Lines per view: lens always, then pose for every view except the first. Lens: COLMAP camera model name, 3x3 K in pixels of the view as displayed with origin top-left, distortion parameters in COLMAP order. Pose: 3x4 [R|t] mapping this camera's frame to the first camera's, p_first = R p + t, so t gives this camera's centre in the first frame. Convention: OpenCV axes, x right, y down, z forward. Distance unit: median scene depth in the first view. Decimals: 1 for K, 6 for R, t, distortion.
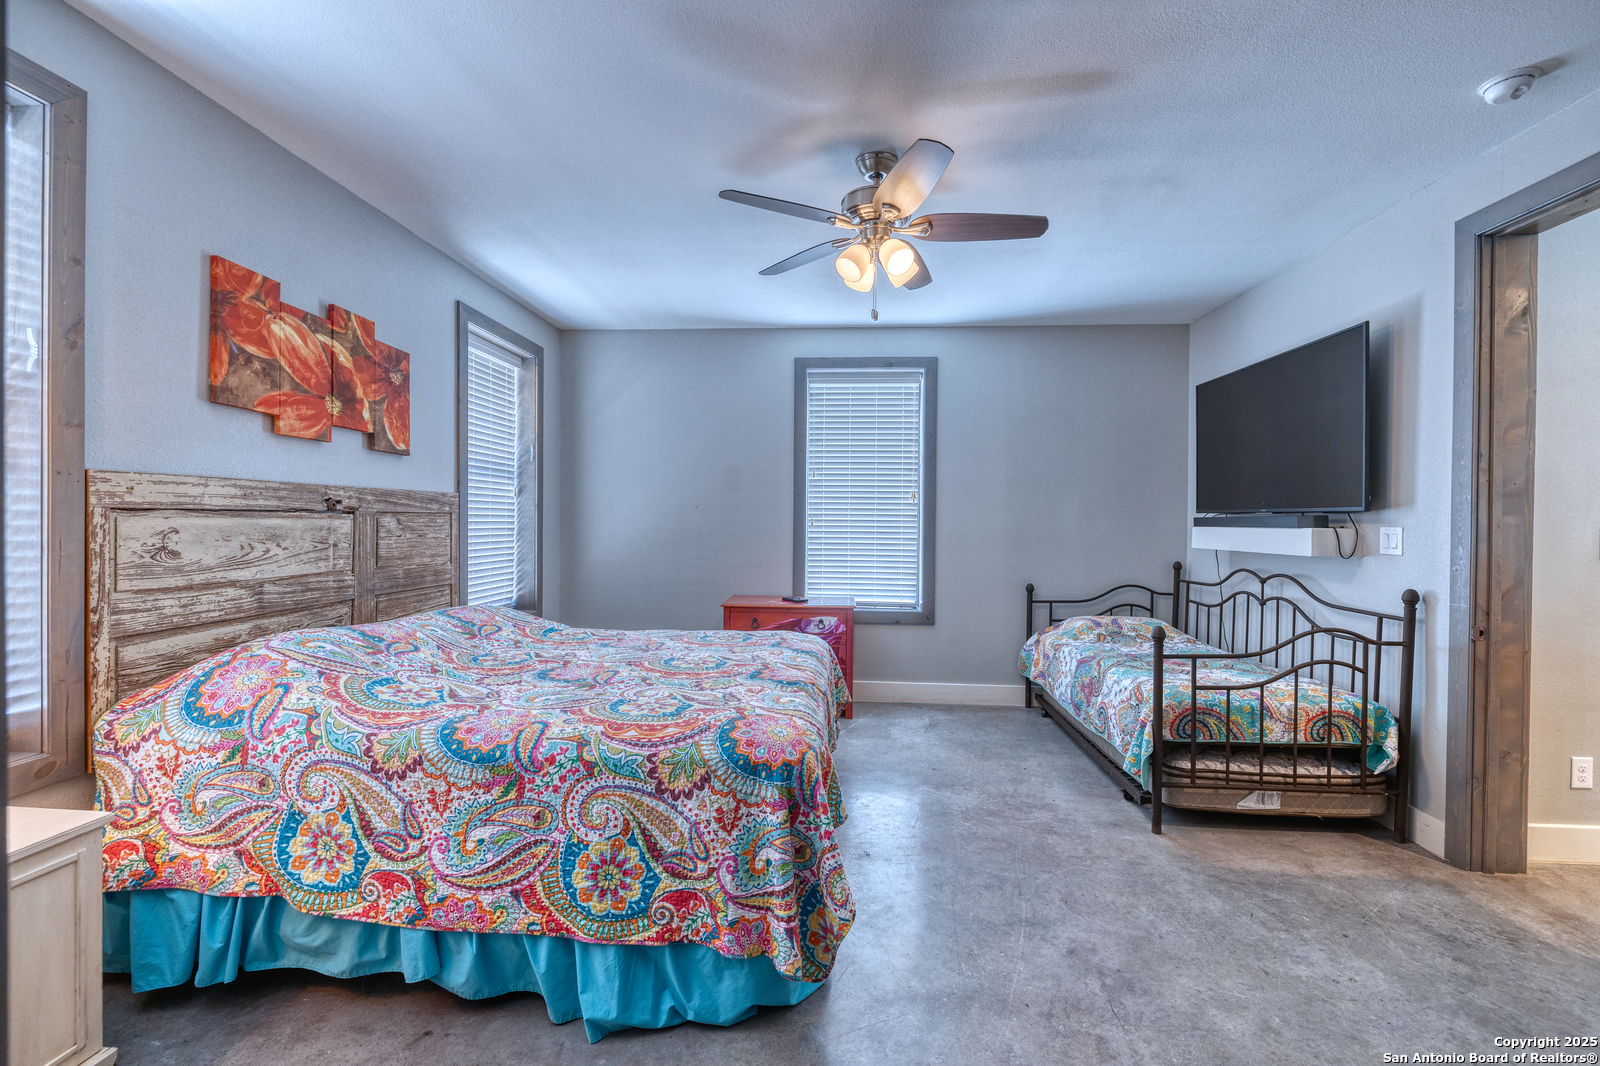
lens RADIAL K [[674.8, 0, 798.0], [0, 674.8, 527.0], [0, 0, 1]] dist [-0.001307, 0.000271]
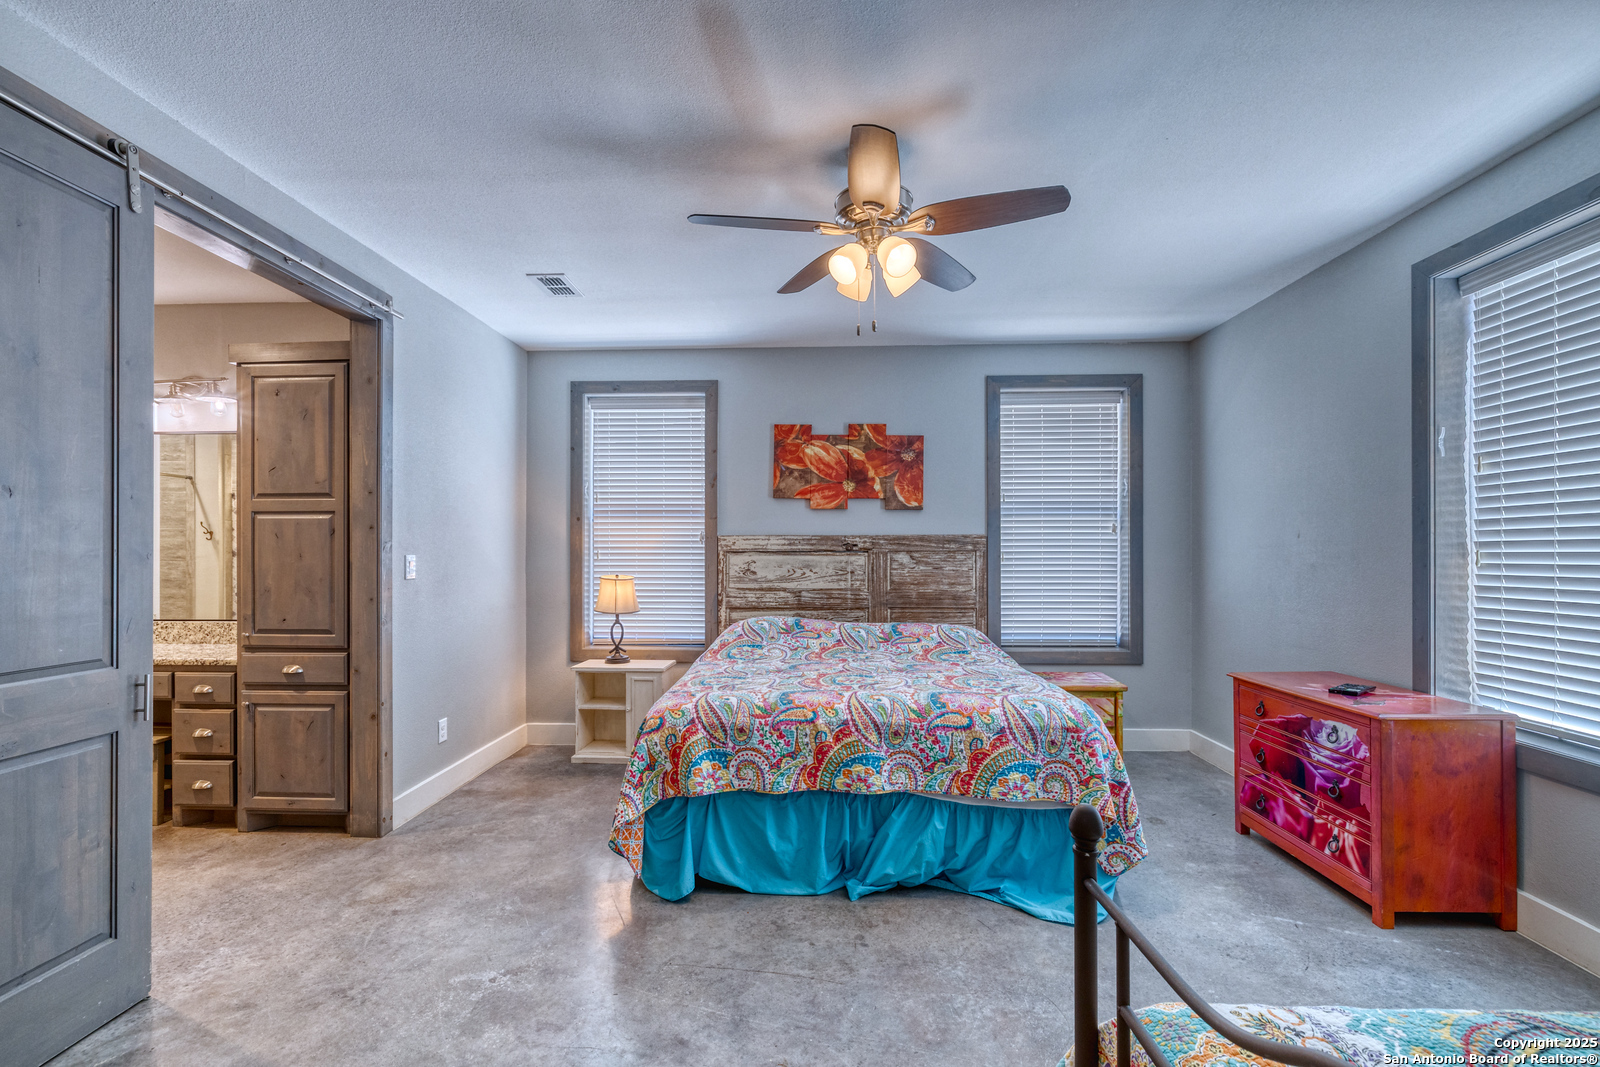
lens RADIAL K [[707.6, 0, 821.7], [0, 707.6, 567.3], [0, 0, 1]] dist [-0.001859, 0.000134]
pose [[0.024883, 0.009302, -0.999647, 1.179135], [-0.008519, 0.999922, 0.009093, 0.000570], [0.999654, 0.008290, 0.024960, 1.038811]]
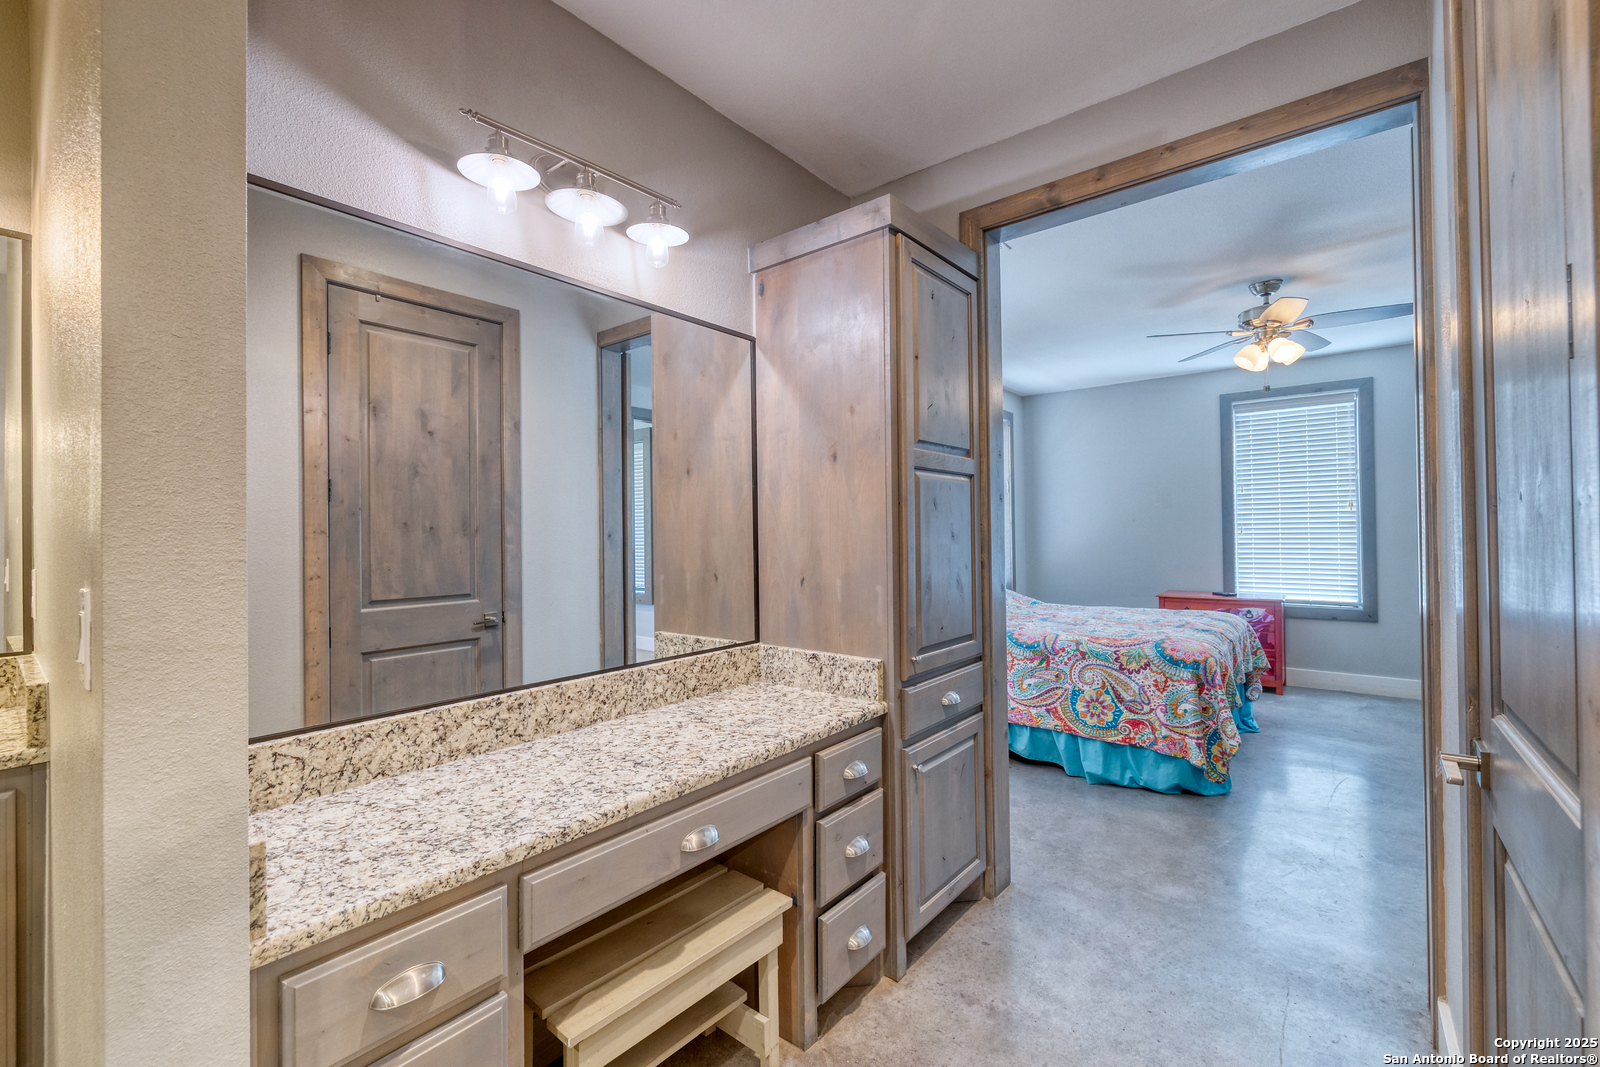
lens RADIAL K [[674.8, 0, 798.0], [0, 674.8, 527.5], [0, 0, 1]] dist [-0.001307, 0.000271]
pose [[0.823567, -0.024104, -0.566707, 0.108230], [0.014072, 0.999657, -0.022070, 0.006420], [0.567044, 0.010201, 0.823624, -0.876890]]
